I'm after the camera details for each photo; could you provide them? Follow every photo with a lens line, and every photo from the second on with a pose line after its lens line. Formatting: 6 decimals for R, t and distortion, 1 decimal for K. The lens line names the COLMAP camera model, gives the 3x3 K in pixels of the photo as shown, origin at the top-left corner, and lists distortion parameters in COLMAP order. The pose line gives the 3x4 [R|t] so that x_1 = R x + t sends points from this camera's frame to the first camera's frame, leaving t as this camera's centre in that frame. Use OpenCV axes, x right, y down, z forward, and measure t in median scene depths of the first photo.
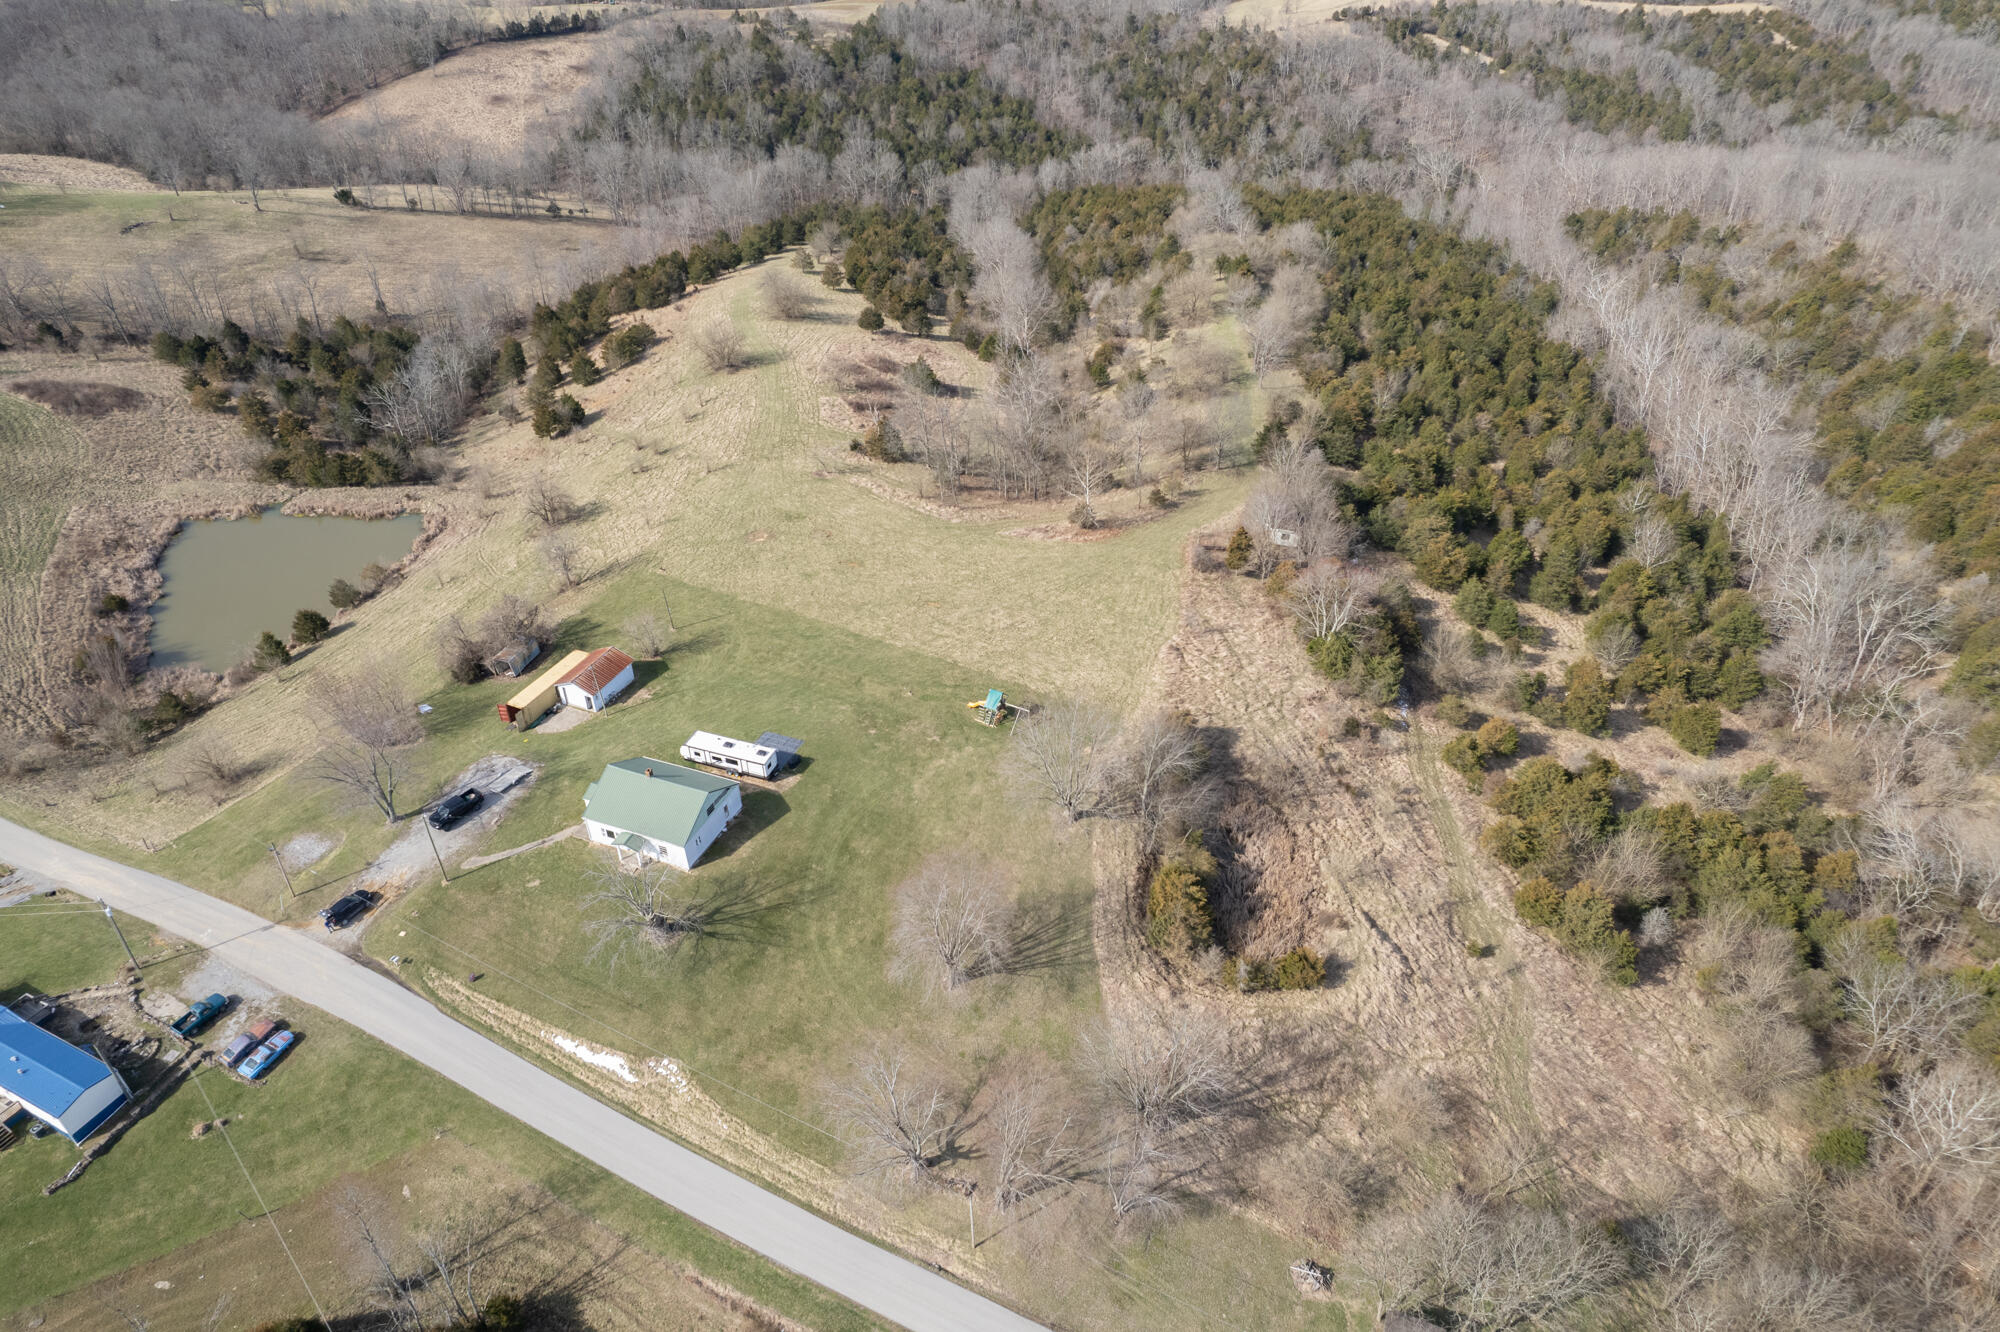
lens RADIAL K [[1280.7, 0, 1000.0], [0, 1280.7, 666.0], [0, 0, 1]] dist [-0.085022, 0.082325]
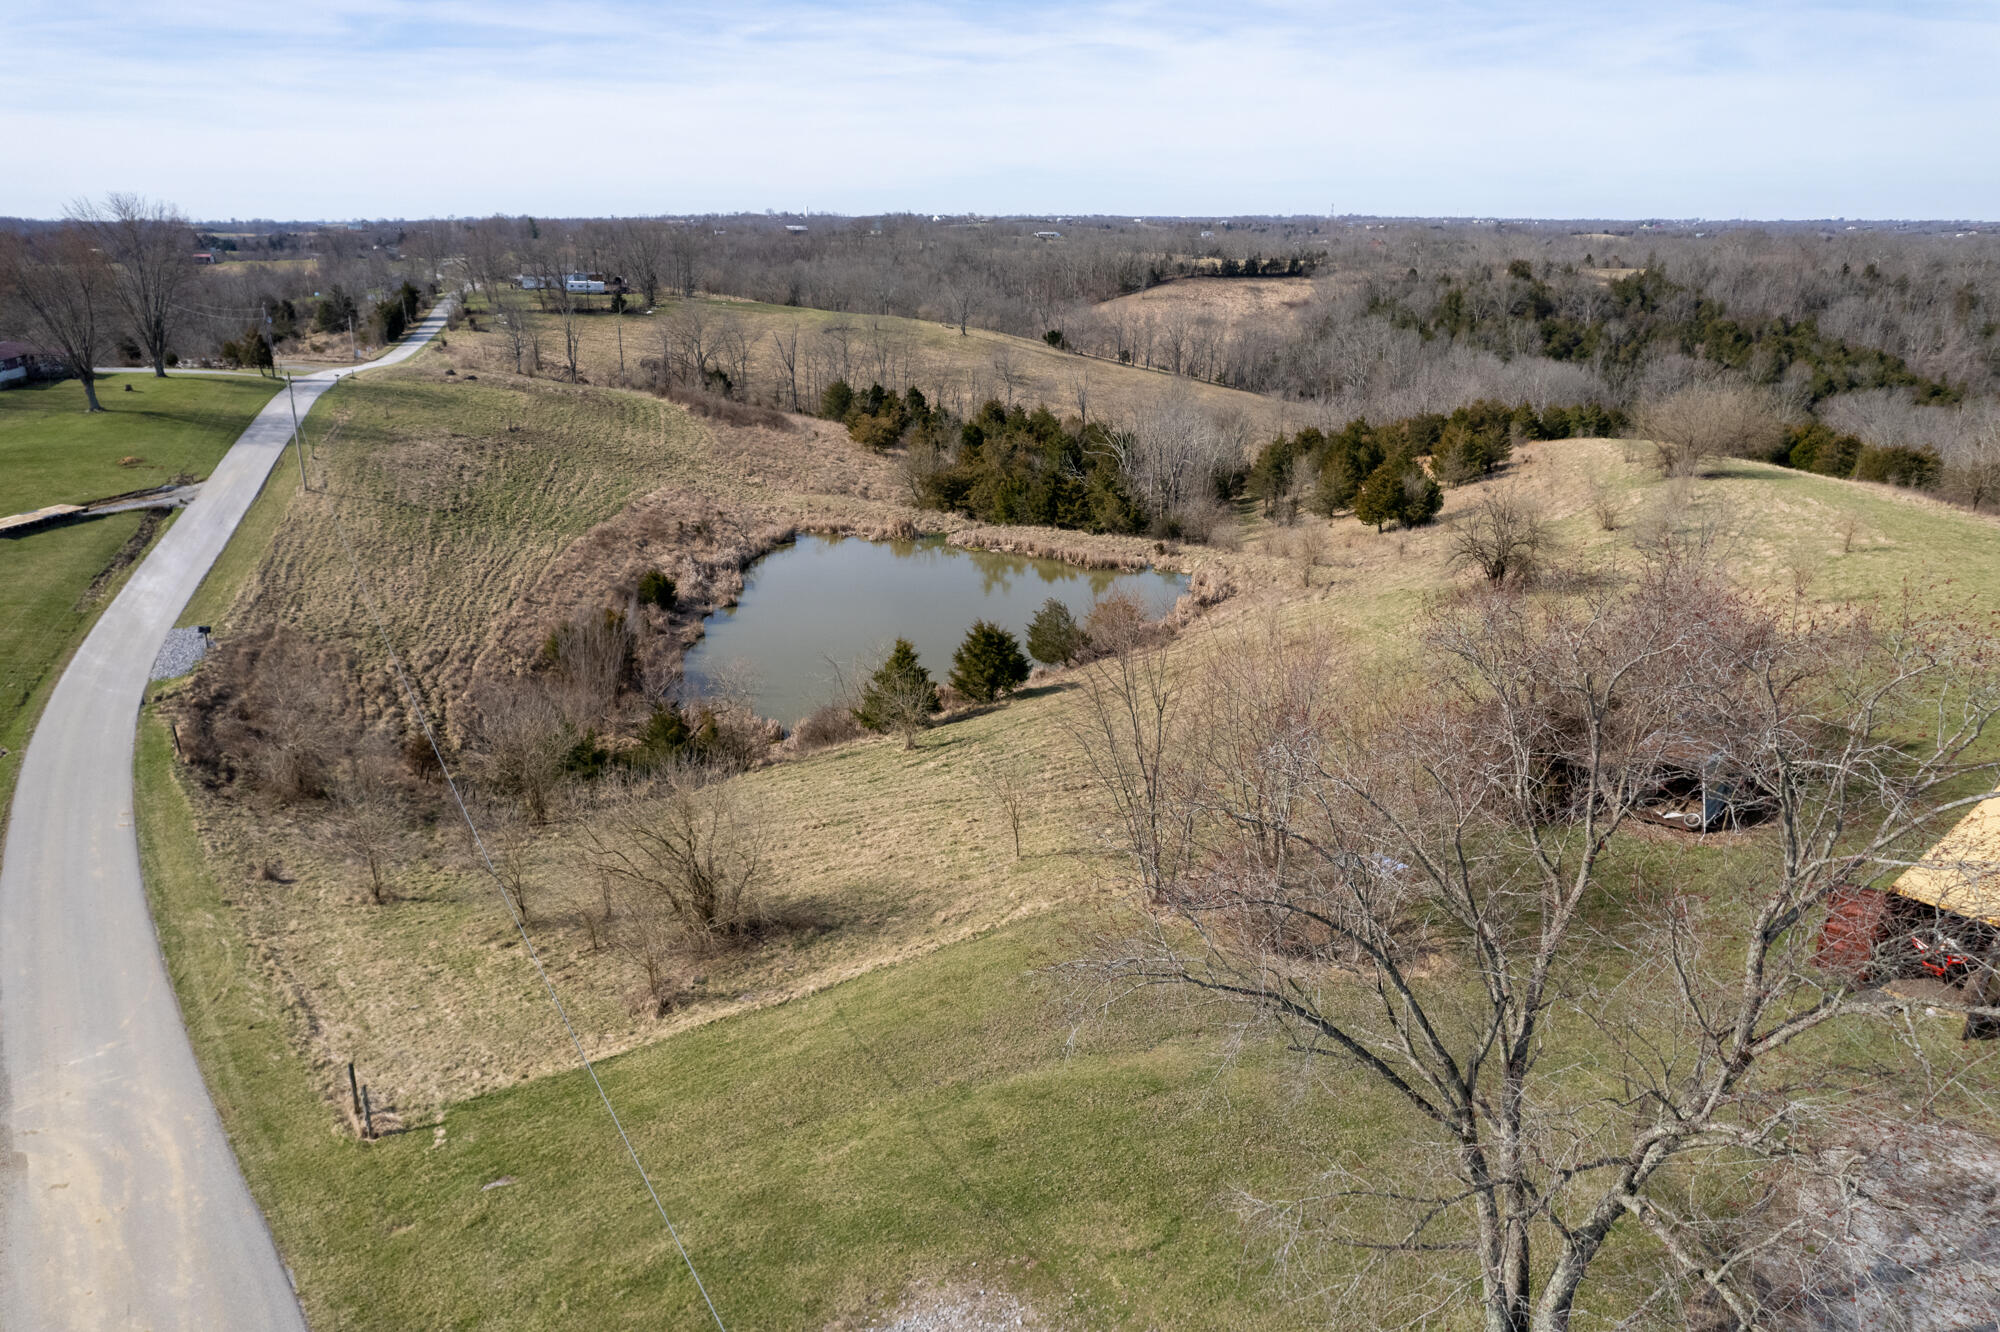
lens RADIAL K [[1280.7, 0, 1000.0], [0, 1280.7, 666.0], [0, 0, 1]] dist [-0.085022, 0.082325]
pose [[0.901546, 0.150851, -0.405536, -0.294171], [-0.254629, 0.942748, -0.215383, 0.051936], [0.349827, 0.297438, 0.888342, 0.488393]]
